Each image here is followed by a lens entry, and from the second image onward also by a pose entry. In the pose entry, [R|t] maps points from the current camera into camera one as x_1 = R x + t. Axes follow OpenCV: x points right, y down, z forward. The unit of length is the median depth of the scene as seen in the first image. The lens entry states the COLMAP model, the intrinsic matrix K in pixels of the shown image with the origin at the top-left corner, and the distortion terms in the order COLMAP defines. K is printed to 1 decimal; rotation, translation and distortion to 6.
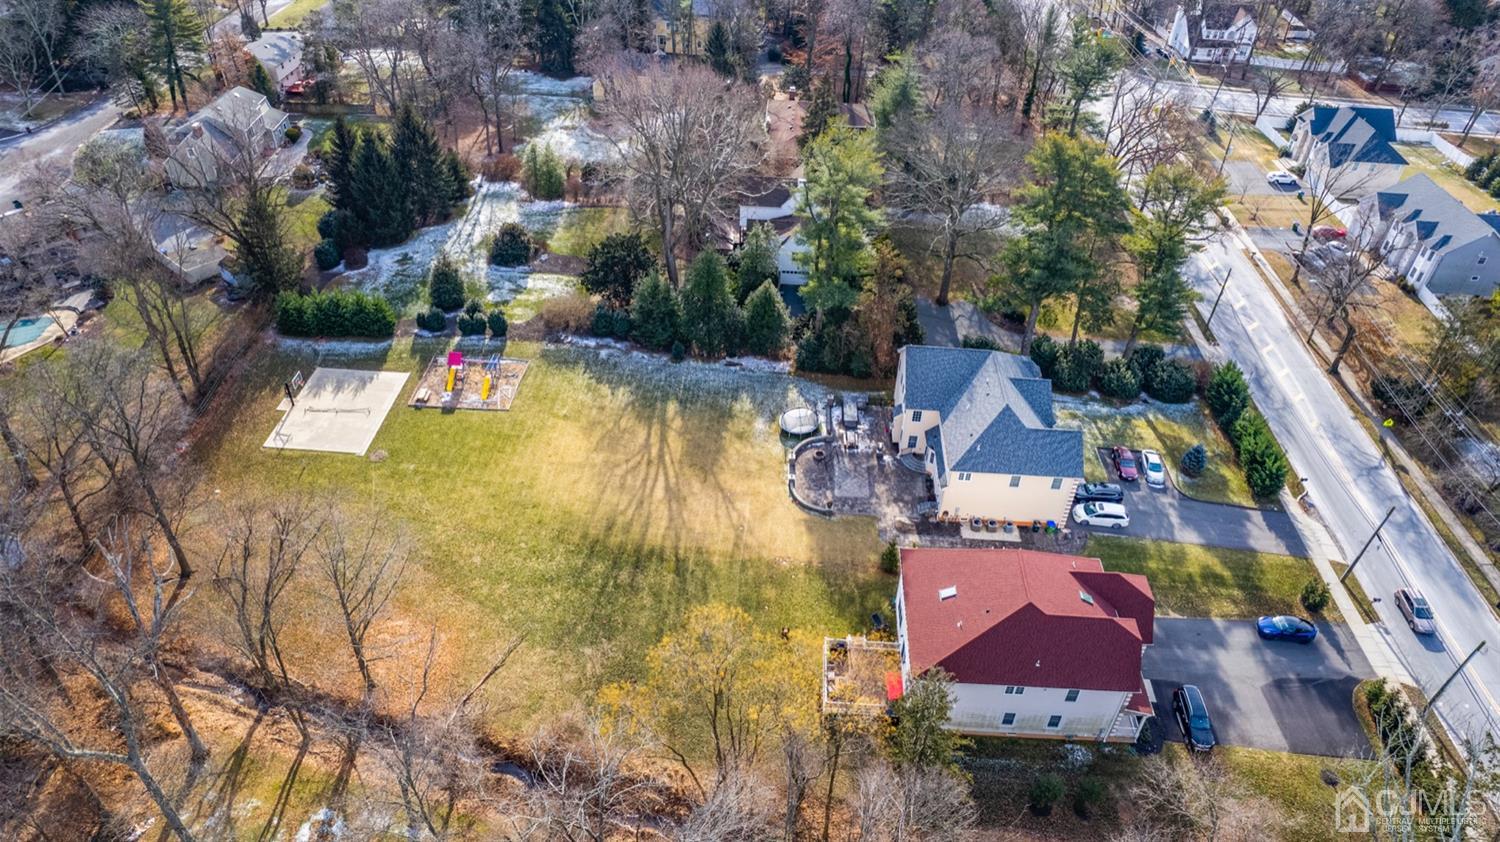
lens RADIAL K [[964.1, 0, 750.0], [0, 964.1, 421.0], [0, 0, 1]] dist [-0.029098, 0.000480]
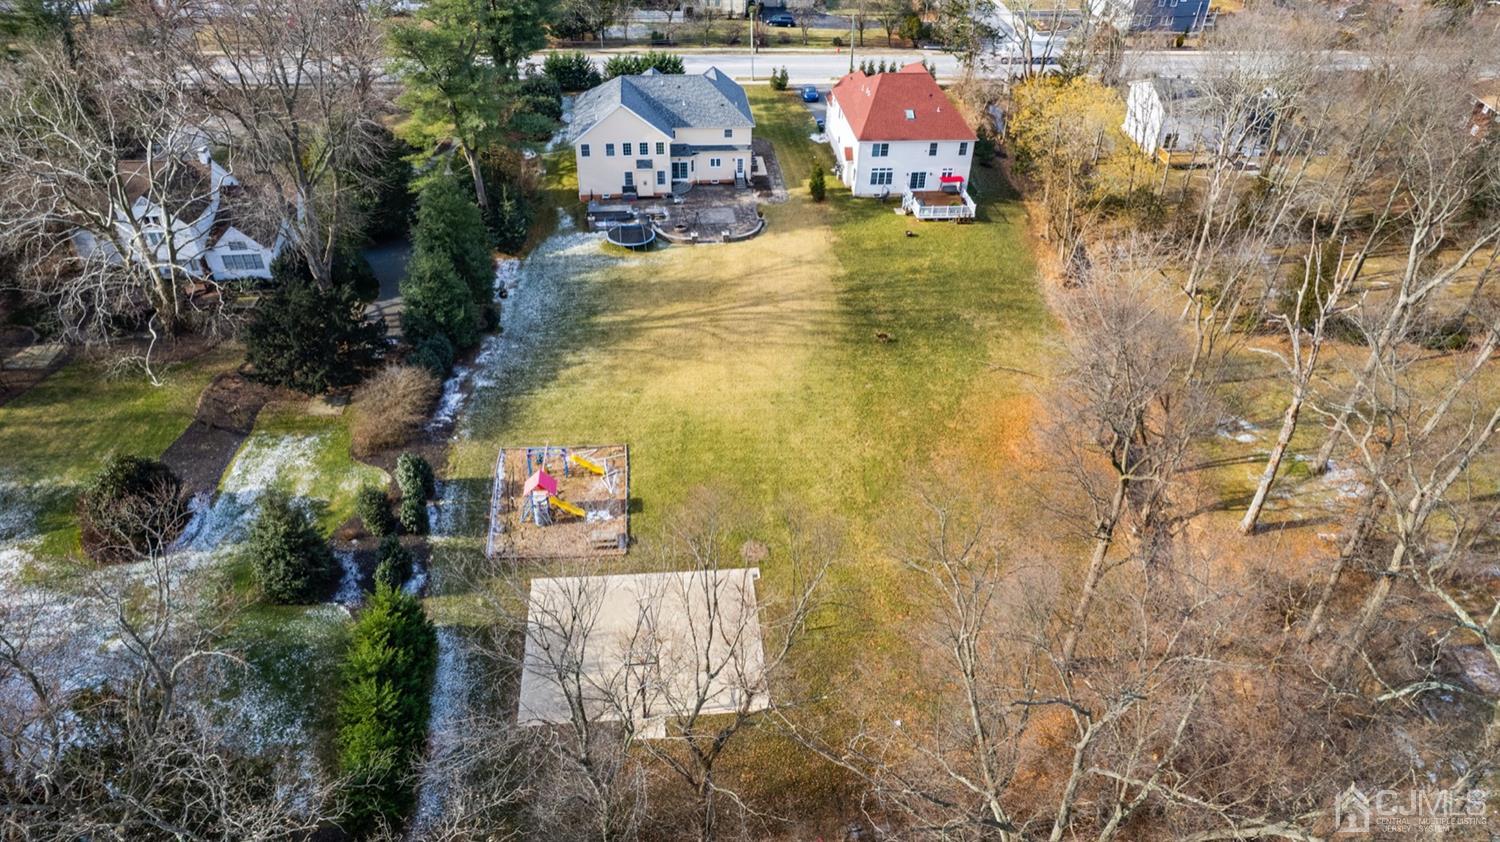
lens RADIAL K [[964.1, 0, 750.0], [0, 964.1, 421.0], [0, 0, 1]] dist [-0.029098, 0.000480]
pose [[-0.165313, -0.621232, 0.765991, -0.834418], [0.587006, 0.562145, 0.582595, -0.394488], [-0.792525, 0.545952, 0.271737, 0.793681]]
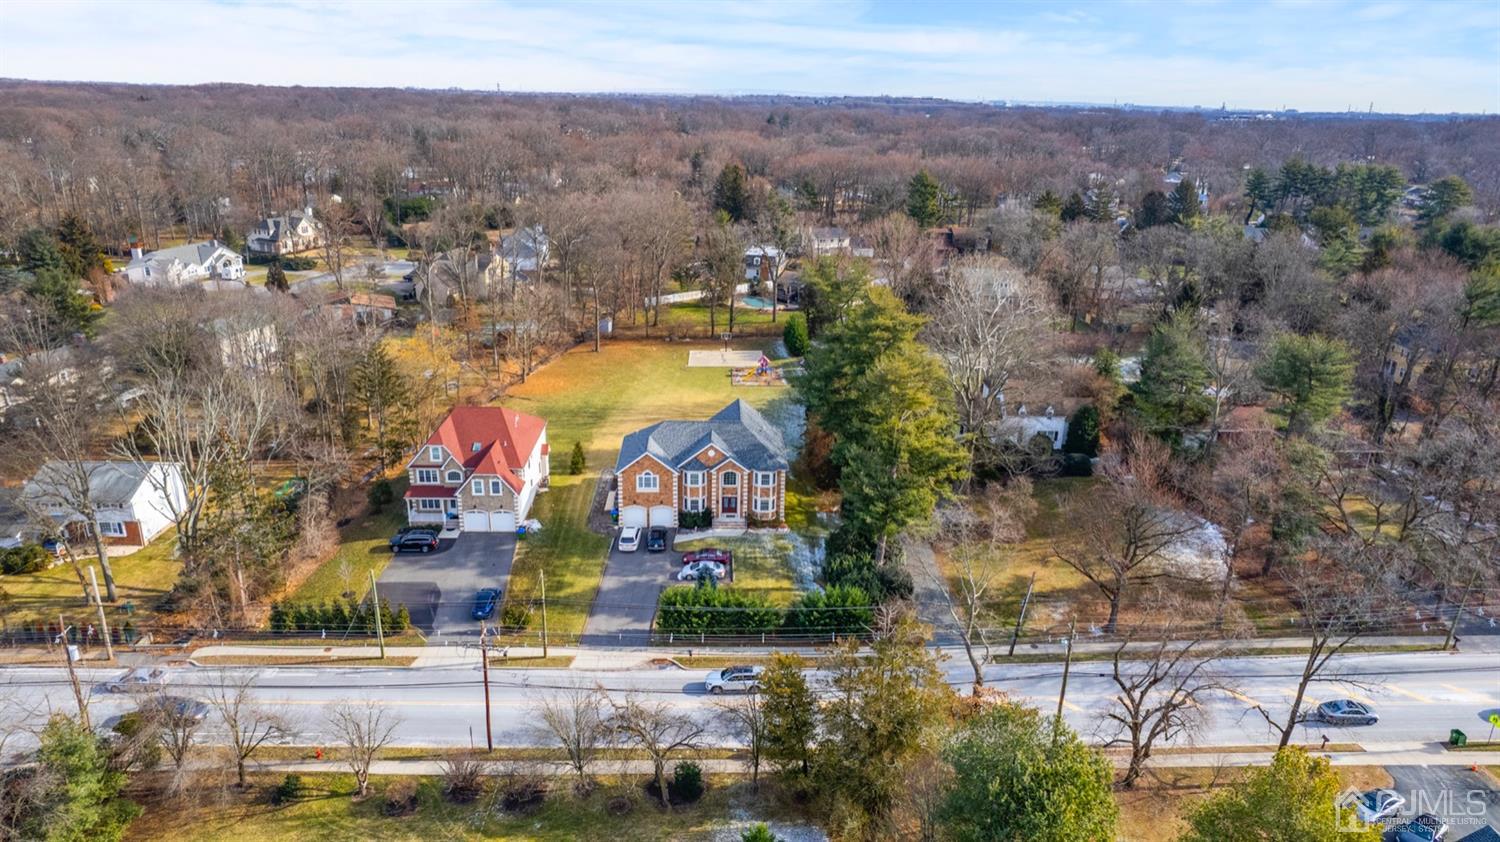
lens RADIAL K [[959.5, 0, 750.0], [0, 959.5, 421.0], [0, 0, 1]] dist [-0.043616, 0.000153]
pose [[0.089981, 0.300490, -0.949531, 1.350318], [-0.629189, 0.756198, 0.179683, -0.286942], [0.772026, 0.581267, 0.257108, 0.702054]]
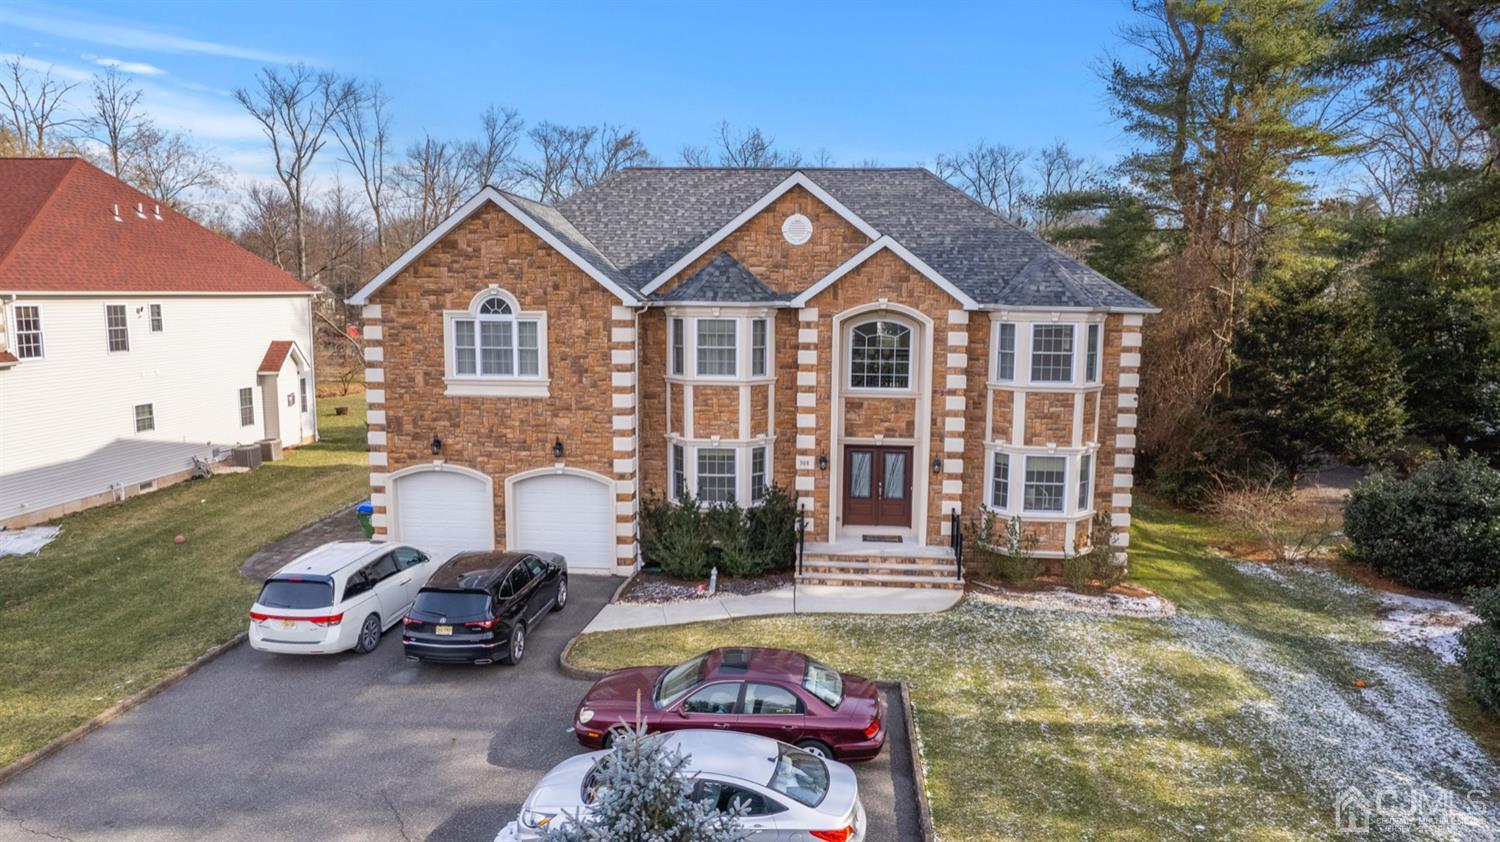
lens RADIAL K [[964.1, 0, 750.0], [0, 964.1, 421.0], [0, 0, 1]] dist [-0.029098, 0.000480]
pose [[-0.031949, 0.107903, -0.993648, 0.546784], [-0.626096, 0.772773, 0.104048, -0.010295], [0.779091, 0.625443, 0.042868, 0.986565]]
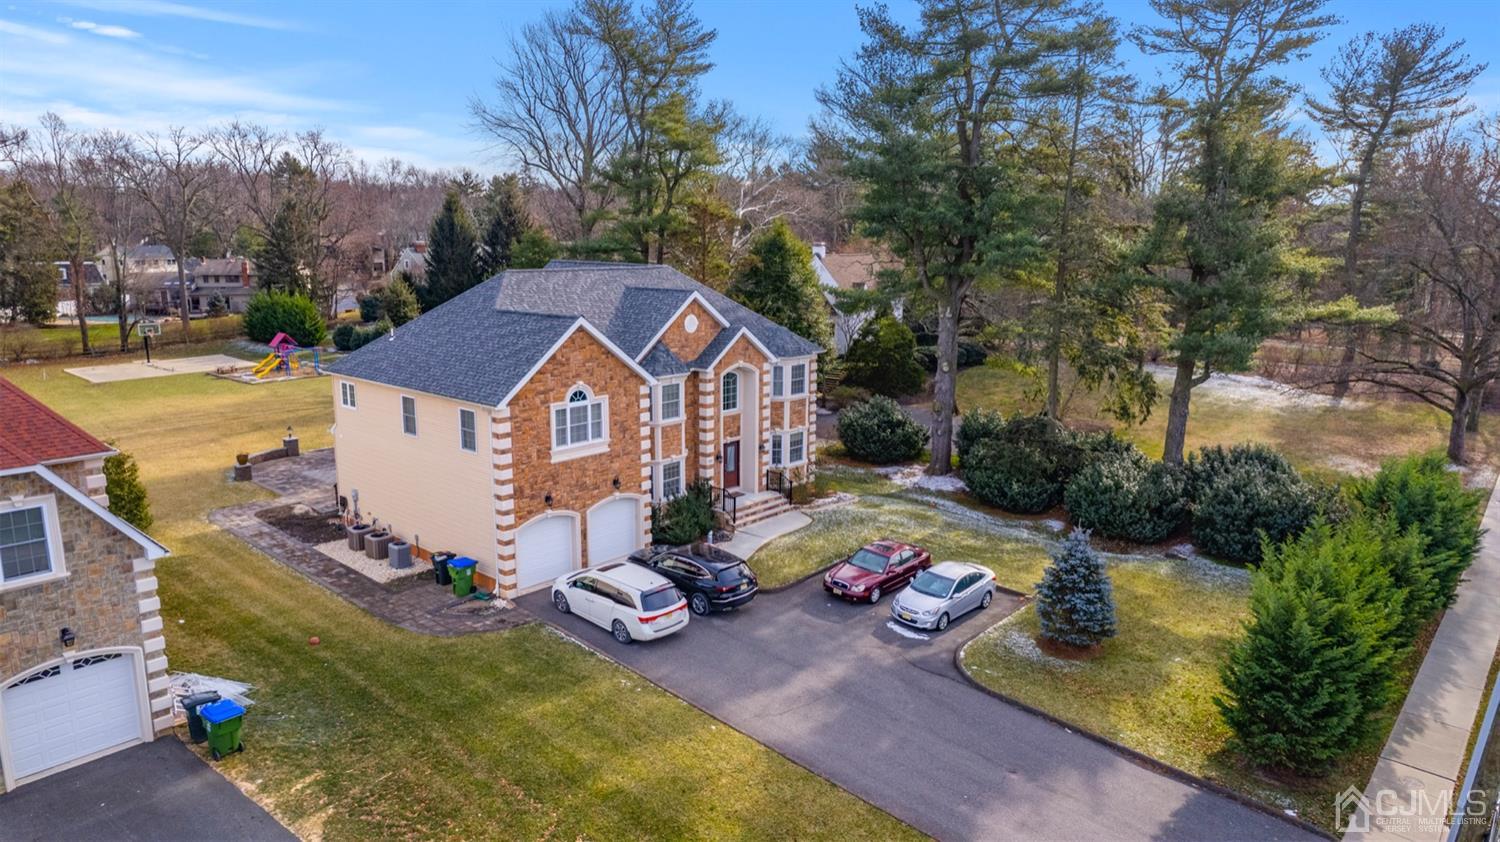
lens RADIAL K [[964.1, 0, 750.0], [0, 964.1, 421.0], [0, 0, 1]] dist [-0.029098, 0.000480]
pose [[0.781694, 0.098677, -0.615806, 0.571146], [-0.373070, 0.865243, -0.334922, 0.131867], [0.499773, 0.491545, 0.713170, 0.719705]]
